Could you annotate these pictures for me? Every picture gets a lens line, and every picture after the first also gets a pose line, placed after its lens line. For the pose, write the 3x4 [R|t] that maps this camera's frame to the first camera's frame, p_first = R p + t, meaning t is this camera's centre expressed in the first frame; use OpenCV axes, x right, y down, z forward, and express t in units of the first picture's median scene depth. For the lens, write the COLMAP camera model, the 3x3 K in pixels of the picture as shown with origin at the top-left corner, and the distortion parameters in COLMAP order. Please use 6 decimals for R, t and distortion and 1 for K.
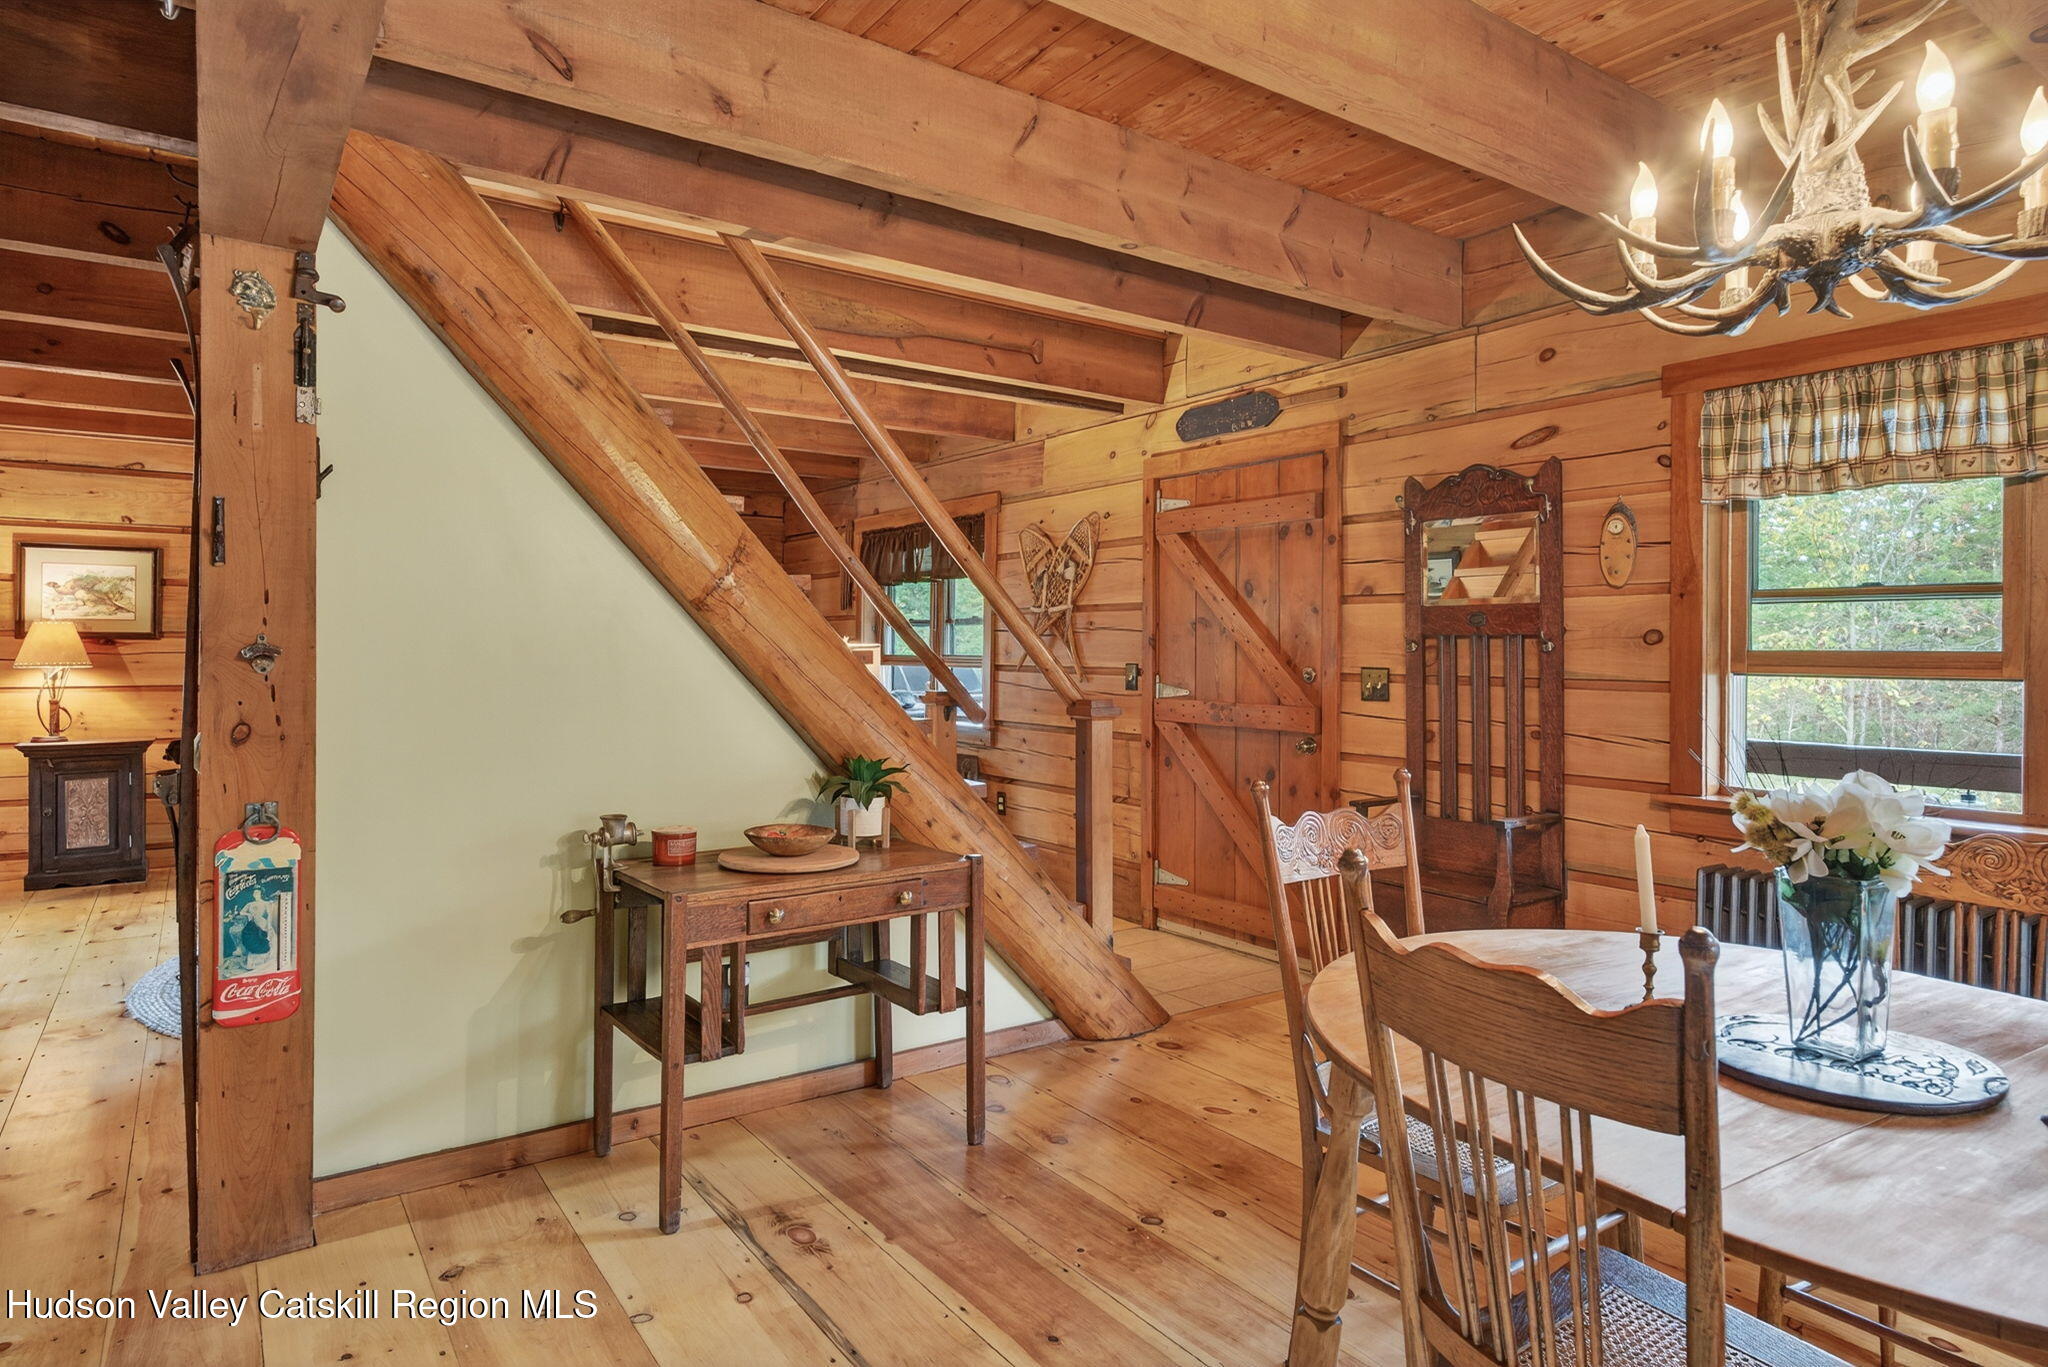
lens RADIAL K [[1171.1, 0, 1026.5], [0, 1171.1, 659.5], [0, 0, 1]] dist [0.003046, -0.000403]
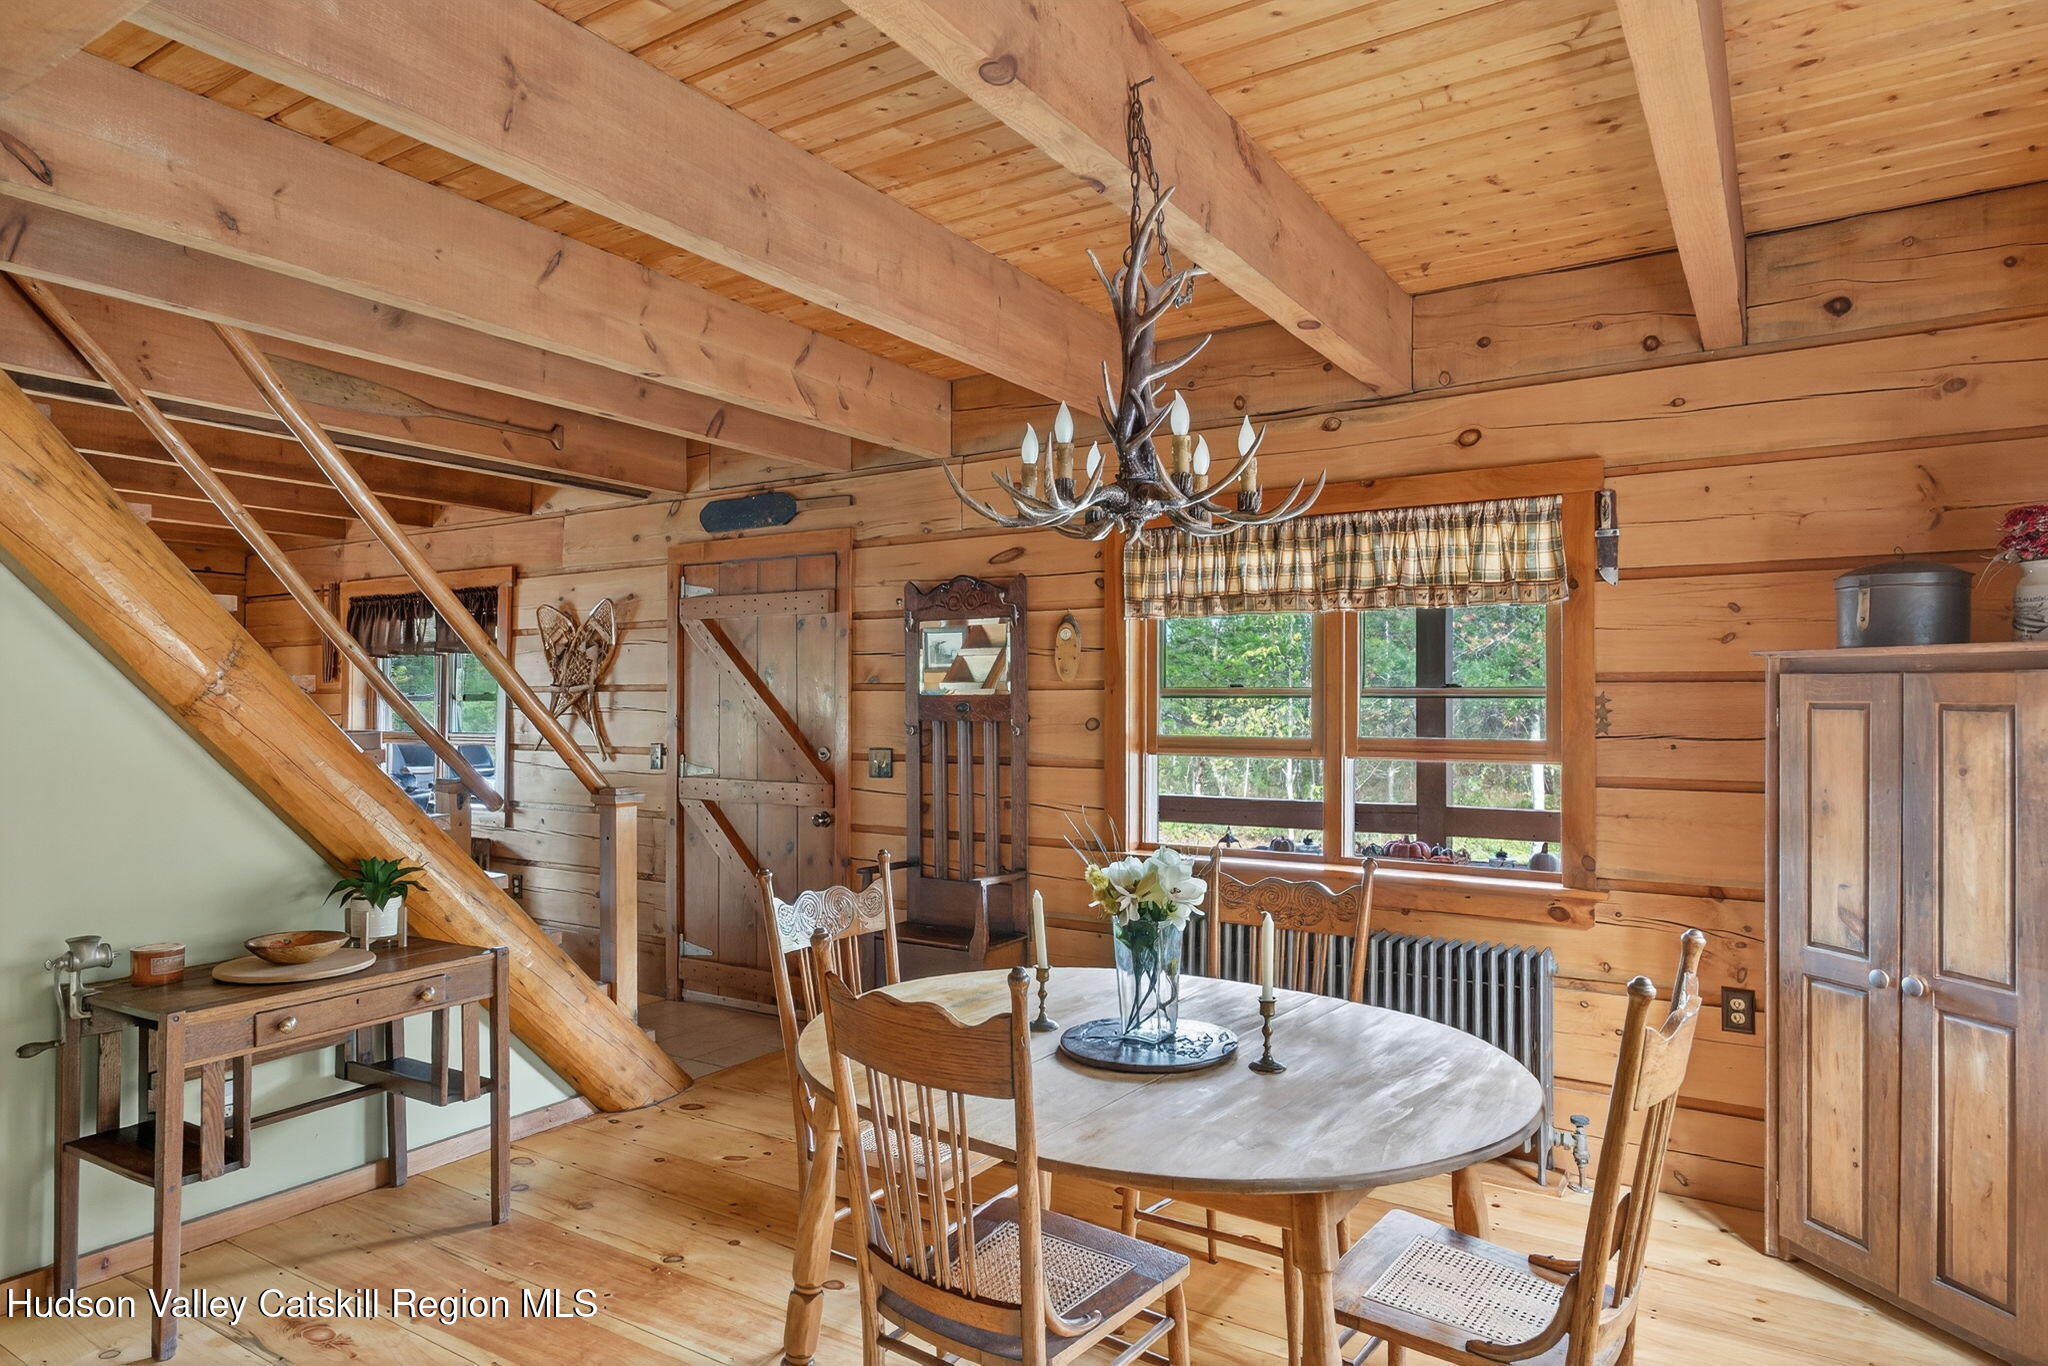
lens RADIAL K [[1187.3, 0, 1029.7], [0, 1187.3, 690.2], [0, 0, 1]] dist [0.005282, -0.001933]
pose [[0.923878, 0.000151, 0.382686, -0.011742], [0.007509, 0.999800, -0.018522, -0.038053], [-0.382612, 0.019986, 0.923693, -0.163906]]
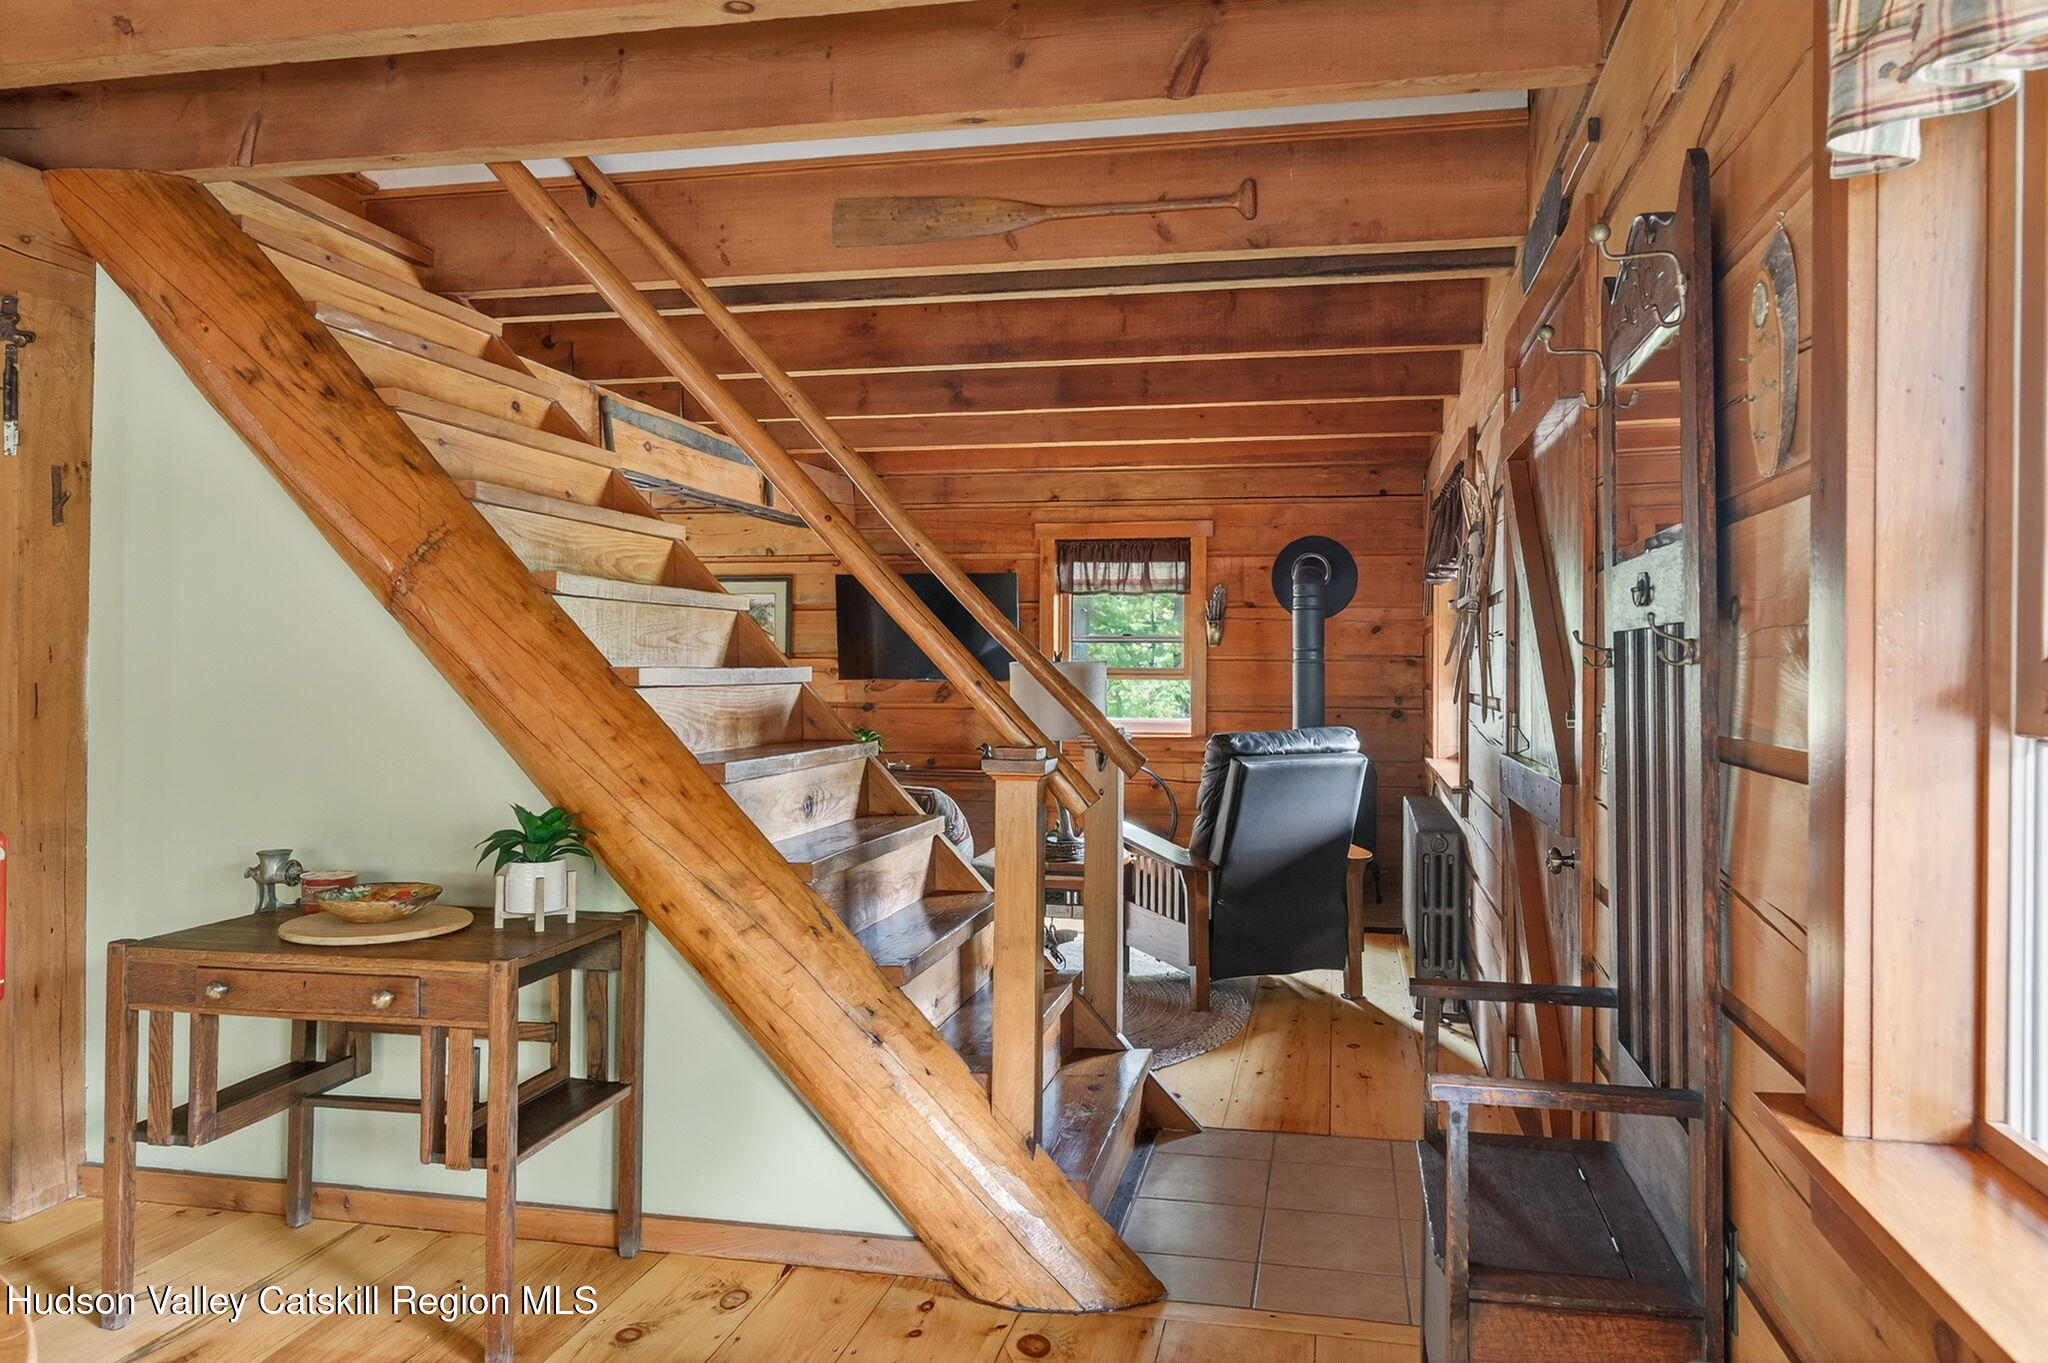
lens RADIAL K [[1361.8, 0, 1024.0], [0, 1361.8, 681.5], [0, 0, 1]] dist [0.005521, 0.001543]
pose [[0.686901, 0.008259, -0.726704, 0.733141], [-0.010039, 0.999948, 0.001875, -0.003710], [0.726682, 0.006007, 0.686948, 0.635113]]
